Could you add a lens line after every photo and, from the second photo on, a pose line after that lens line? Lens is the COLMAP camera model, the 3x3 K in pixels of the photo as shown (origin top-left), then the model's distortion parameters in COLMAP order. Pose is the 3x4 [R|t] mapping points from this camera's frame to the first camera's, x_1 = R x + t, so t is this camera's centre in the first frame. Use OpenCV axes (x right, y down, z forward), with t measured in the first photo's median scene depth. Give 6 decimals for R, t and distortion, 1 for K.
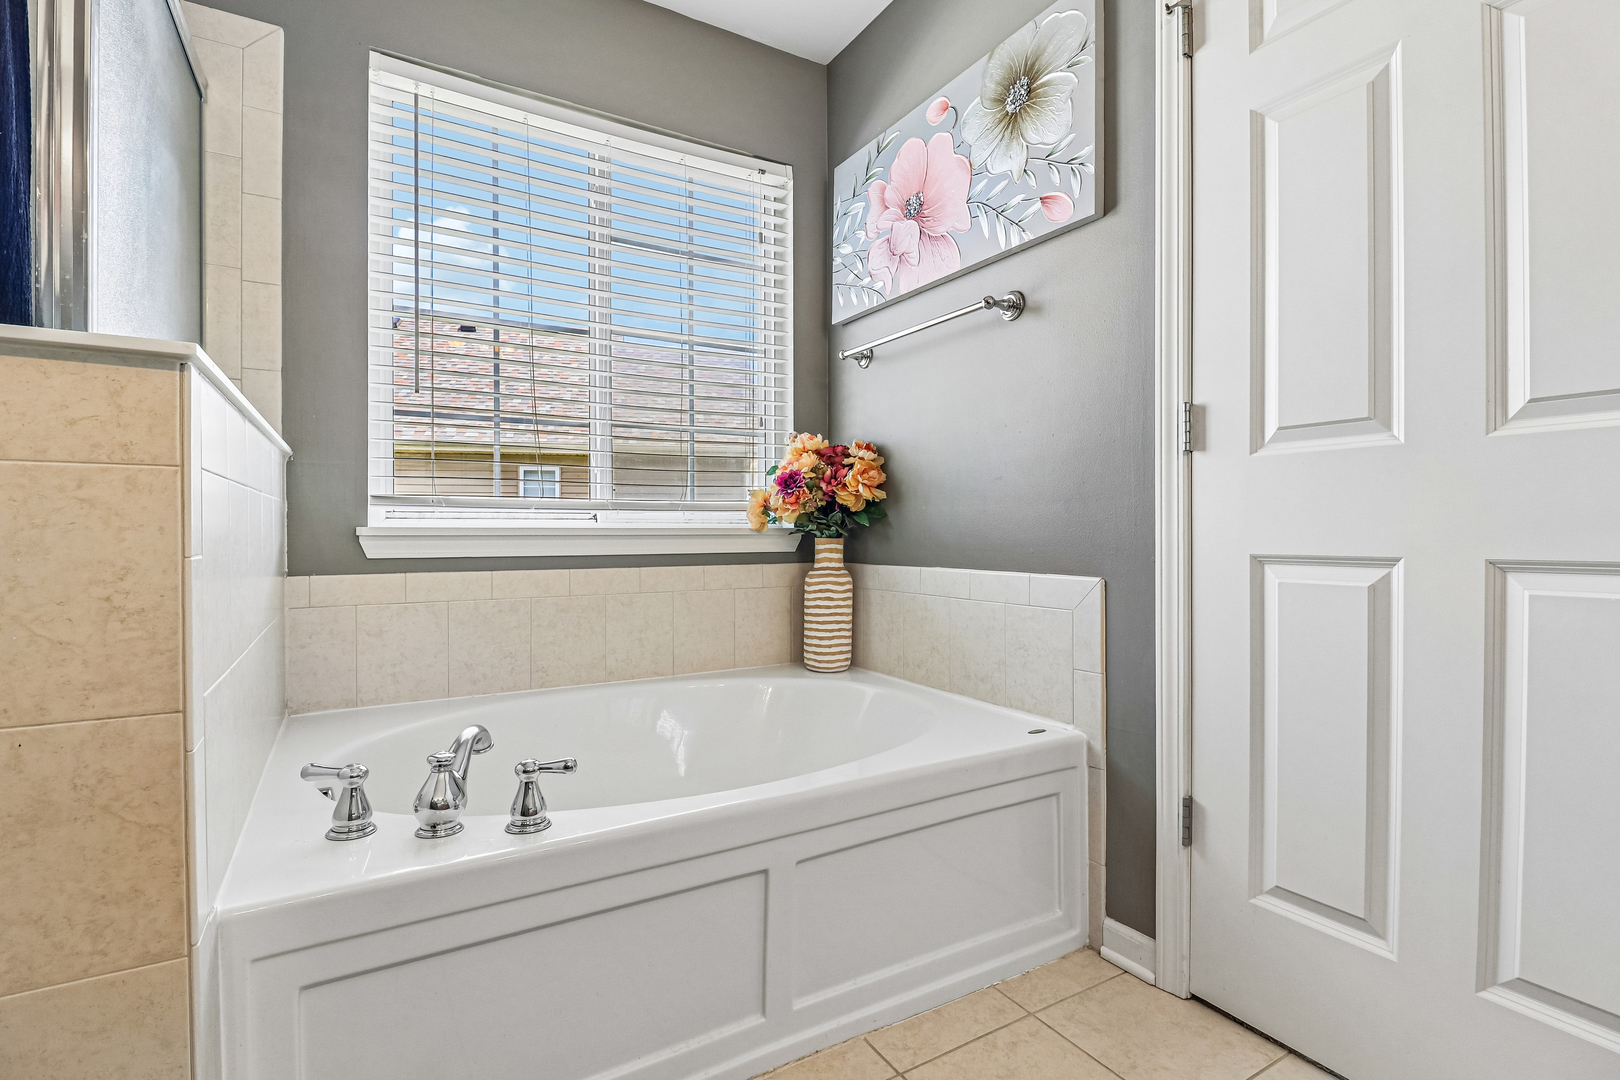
lens RADIAL K [[760.1, 0, 808.5], [0, 760.1, 543.1], [0, 0, 1]] dist [0.007257, -0.006459]
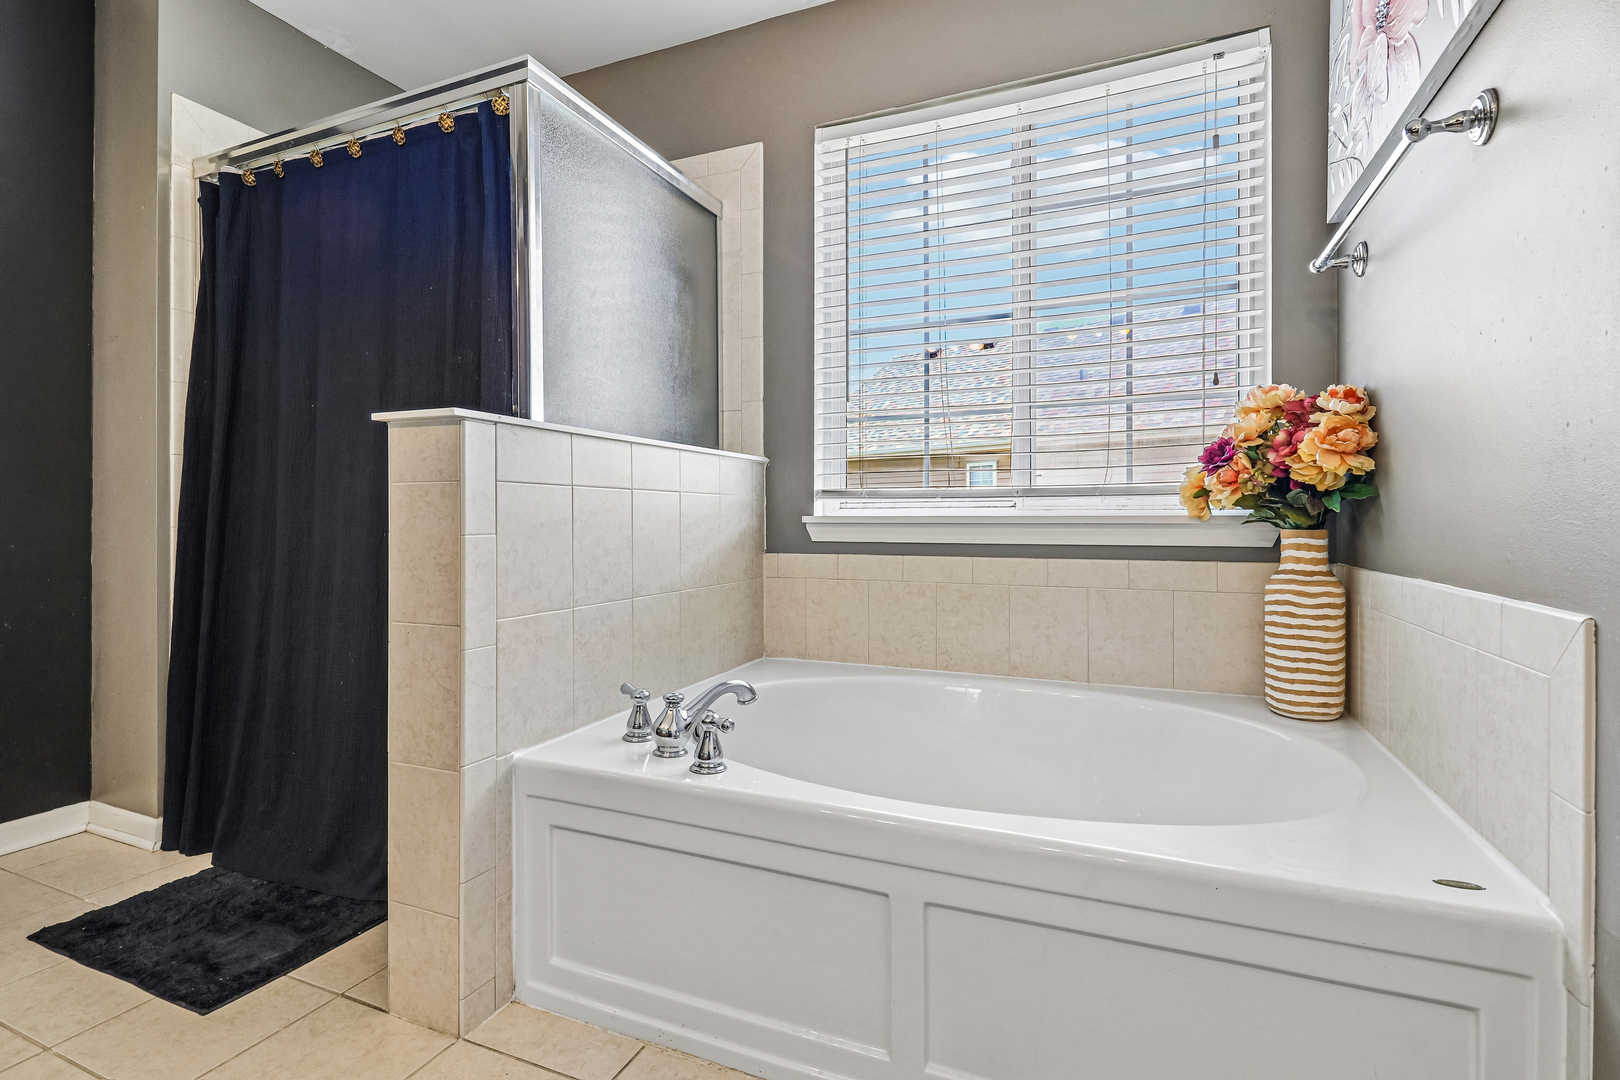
lens RADIAL K [[760.1, 0, 802.1], [0, 760.1, 532.7], [0, 0, 1]] dist [0.007257, -0.006459]
pose [[0.589268, 0.015553, -0.807788, 0.342663], [-0.012912, 0.999868, 0.009832, -0.004616], [0.807835, 0.004637, 0.589391, 0.214587]]
